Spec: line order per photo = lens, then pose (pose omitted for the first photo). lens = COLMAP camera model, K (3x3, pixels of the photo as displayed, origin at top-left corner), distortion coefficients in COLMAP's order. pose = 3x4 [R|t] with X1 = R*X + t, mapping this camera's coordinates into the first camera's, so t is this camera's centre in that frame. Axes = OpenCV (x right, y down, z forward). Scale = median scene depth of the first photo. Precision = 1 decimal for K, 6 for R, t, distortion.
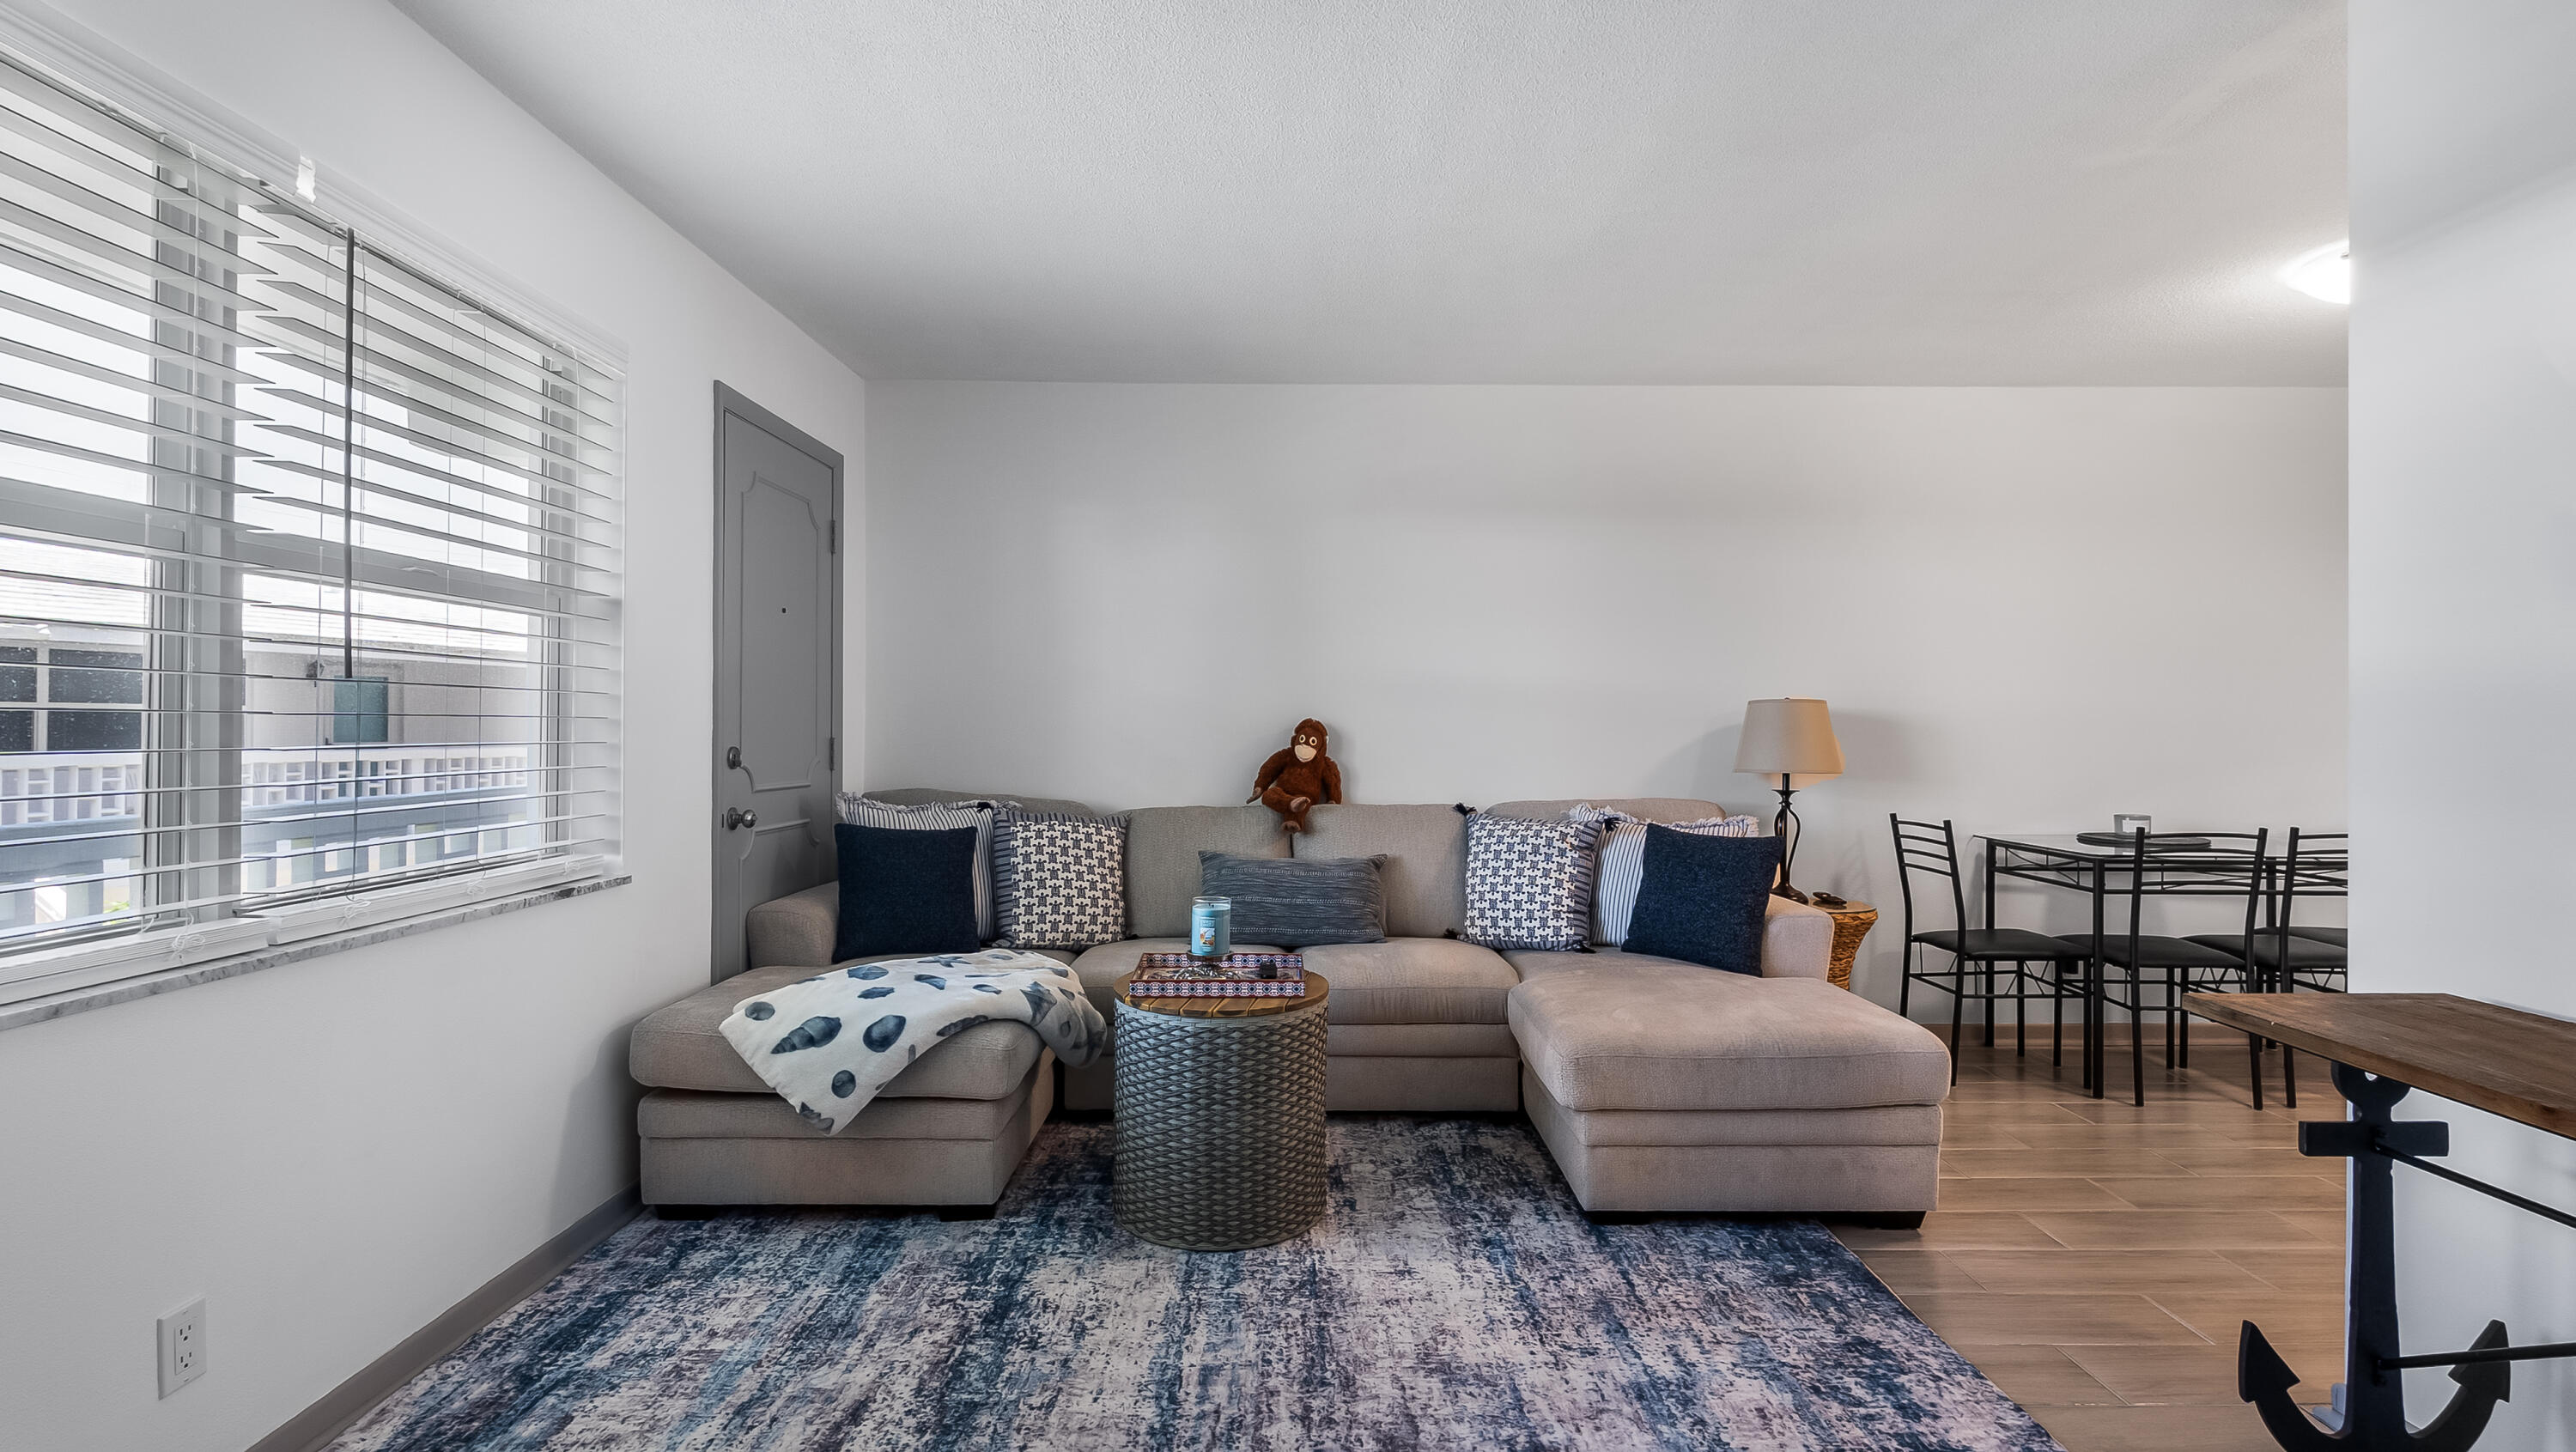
lens RADIAL K [[1189.0, 0, 1297.6], [0, 1189.0, 714.9], [0, 0, 1]] dist [-0.007597, 0.001330]
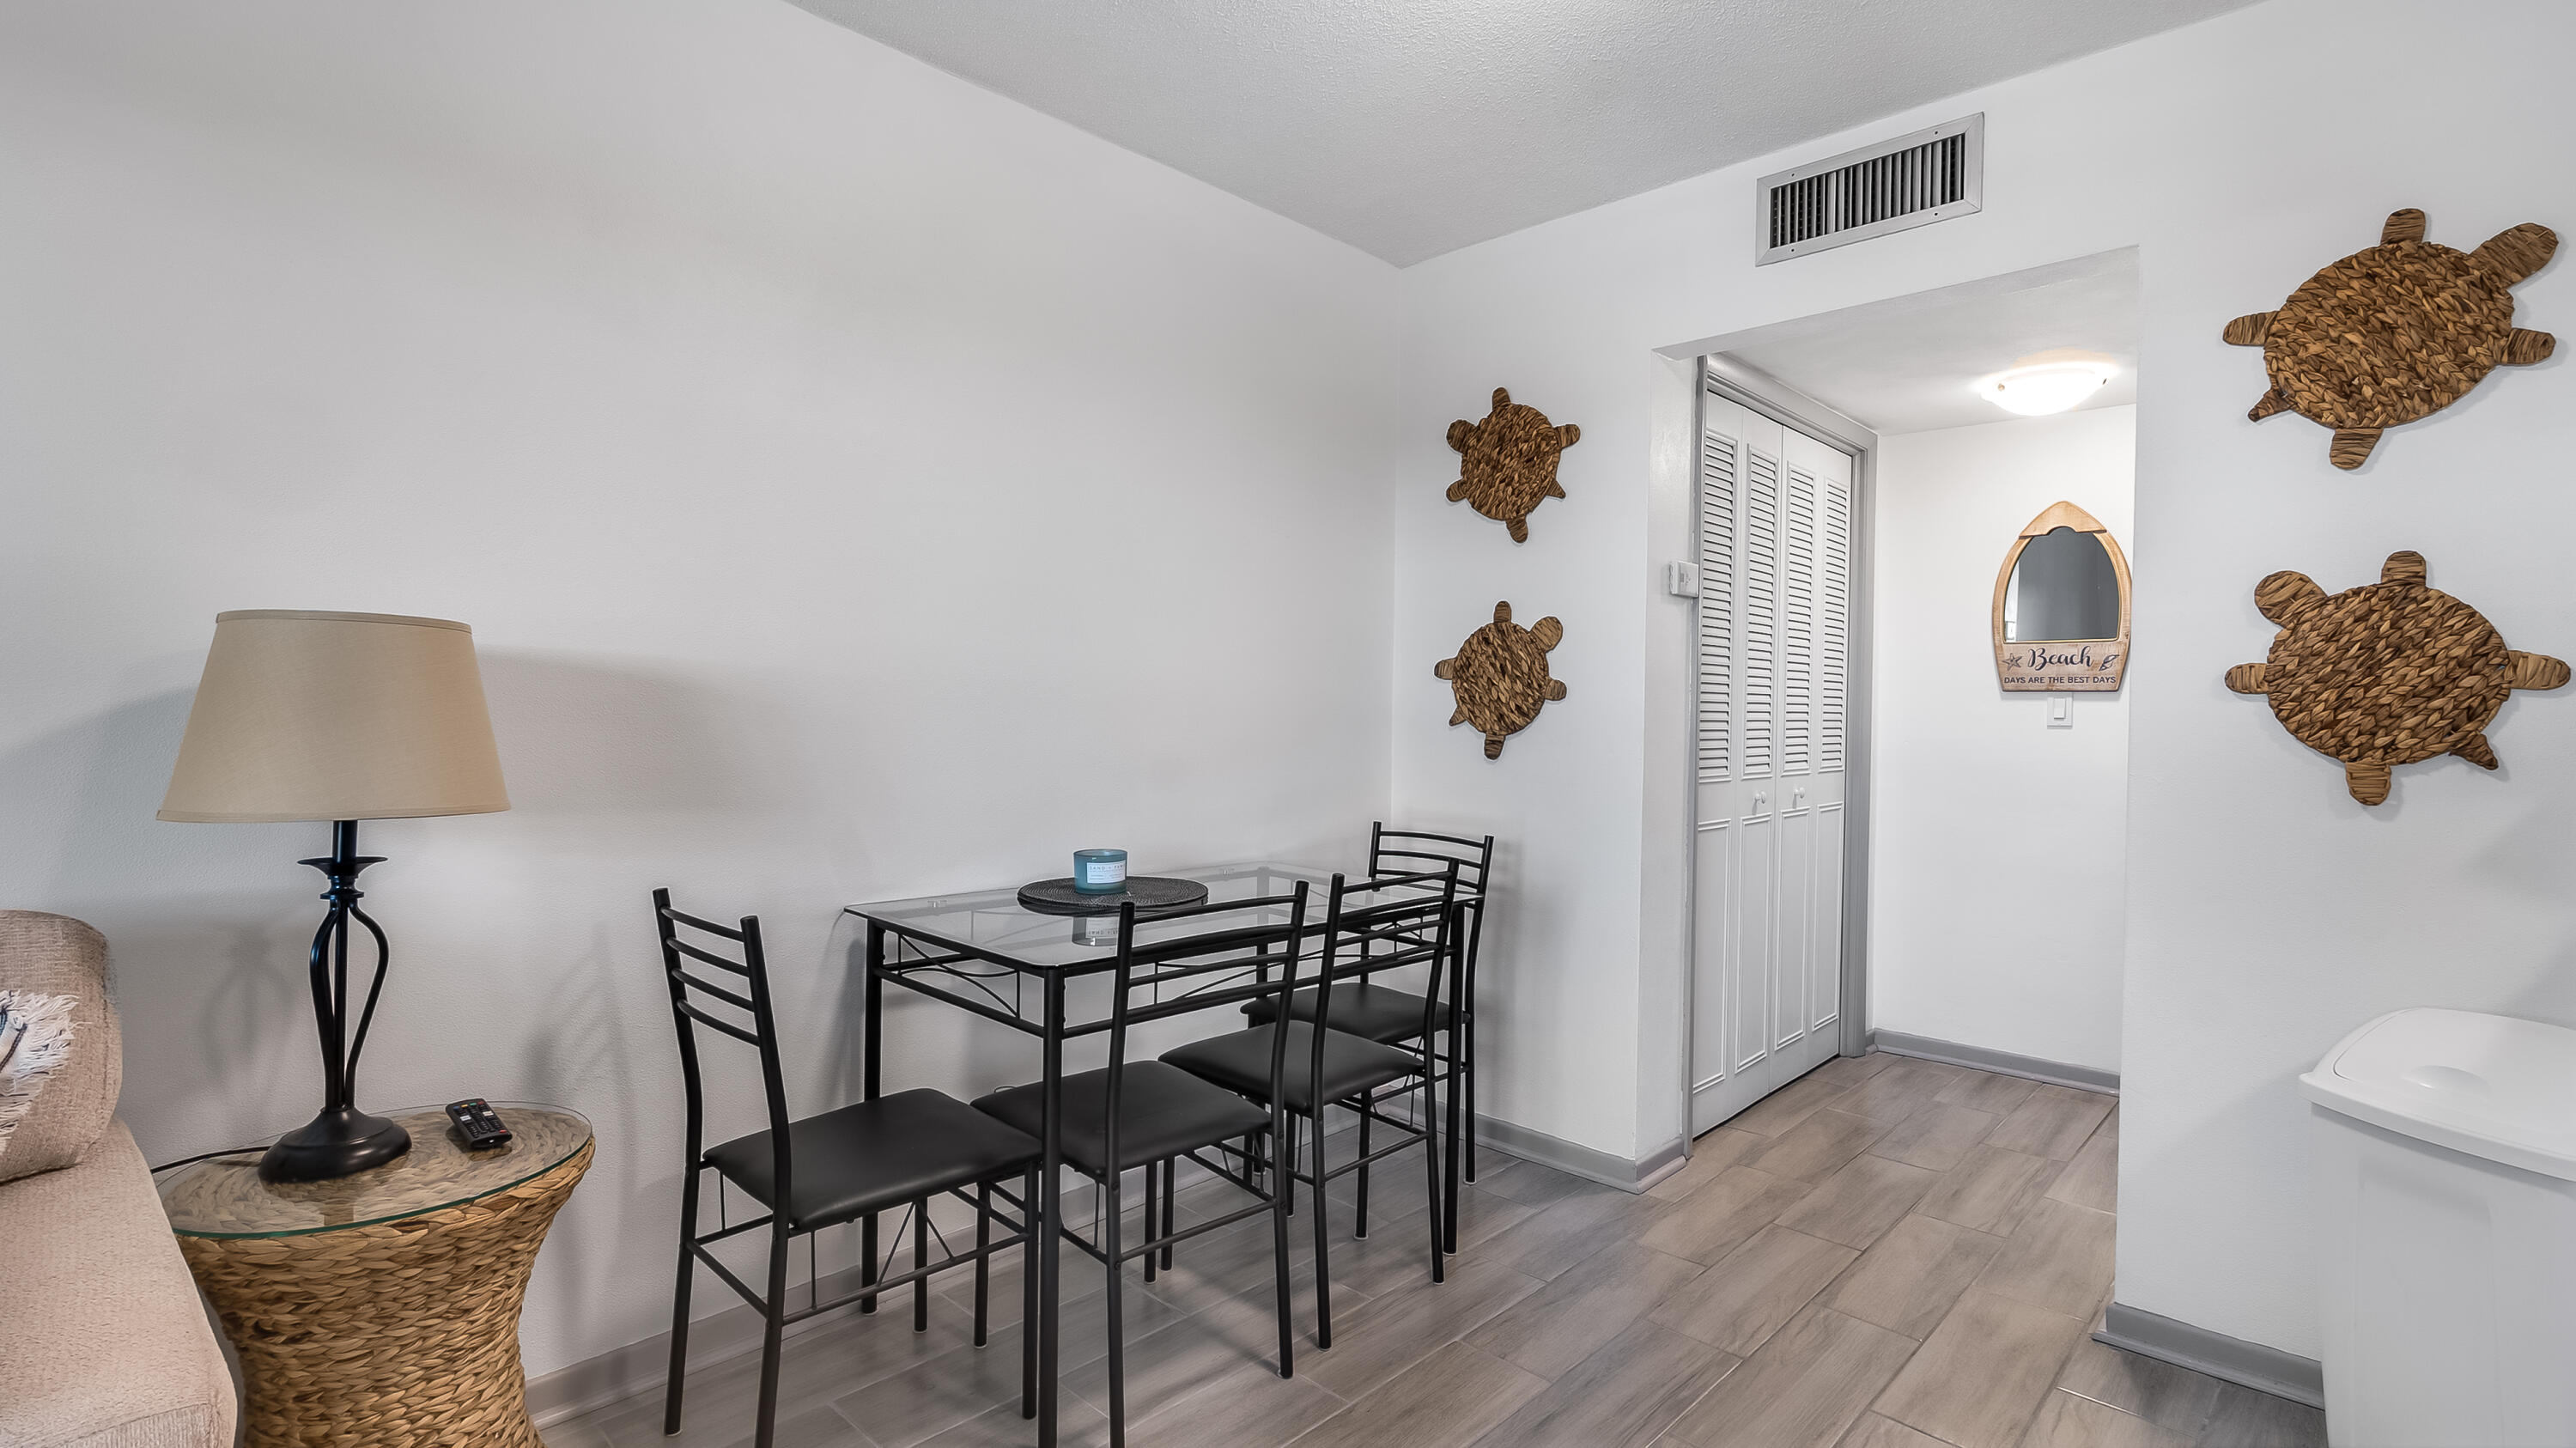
lens RADIAL K [[1189.3, 0, 1302.6], [0, 1189.3, 716.7], [0, 0, 1]] dist [-0.007620, 0.001921]
pose [[0.690374, 0.002261, 0.723450, 0.563833], [-0.018526, 0.999722, 0.014554, 0.012535], [-0.723216, -0.023450, 0.690224, 0.848836]]
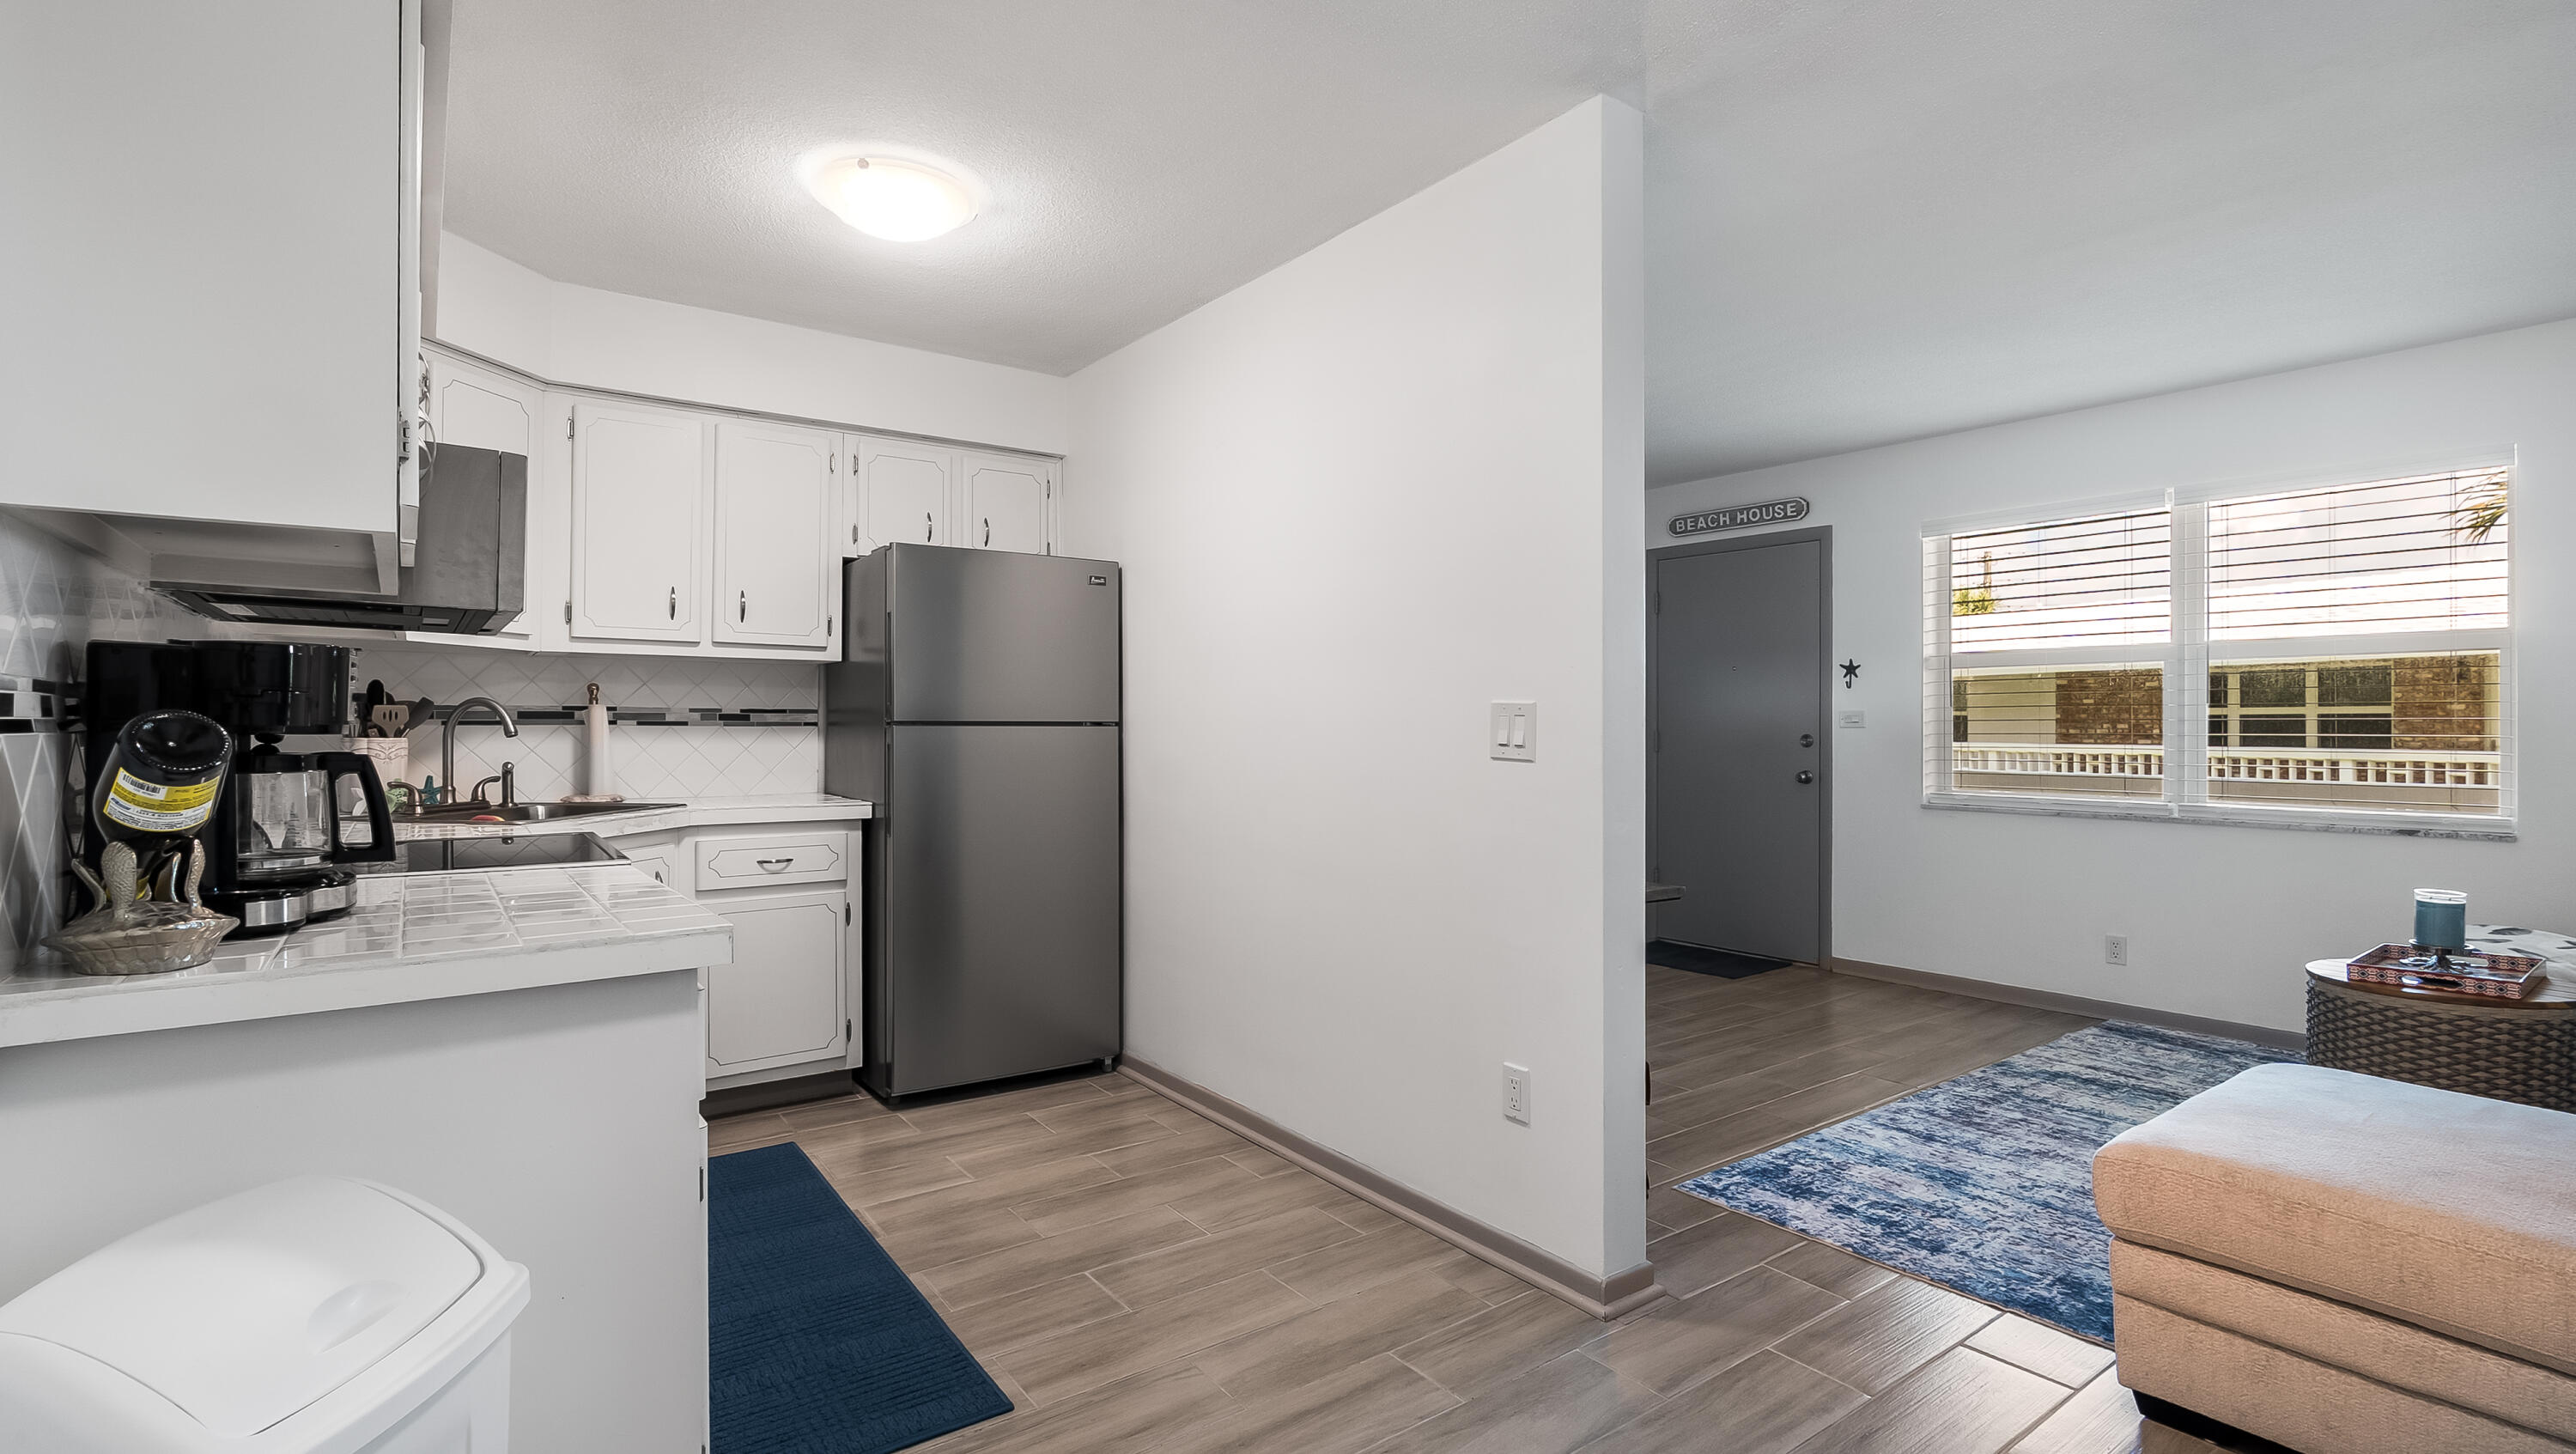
lens RADIAL K [[1189.1, 0, 1295.4], [0, 1189.1, 725.4], [0, 0, 1]] dist [-0.007597, 0.001330]
pose [[-0.807412, -0.003828, -0.589976, 1.458243], [0.003203, 0.999936, -0.010870, 0.019615], [0.589979, -0.010666, -0.807348, 1.365837]]
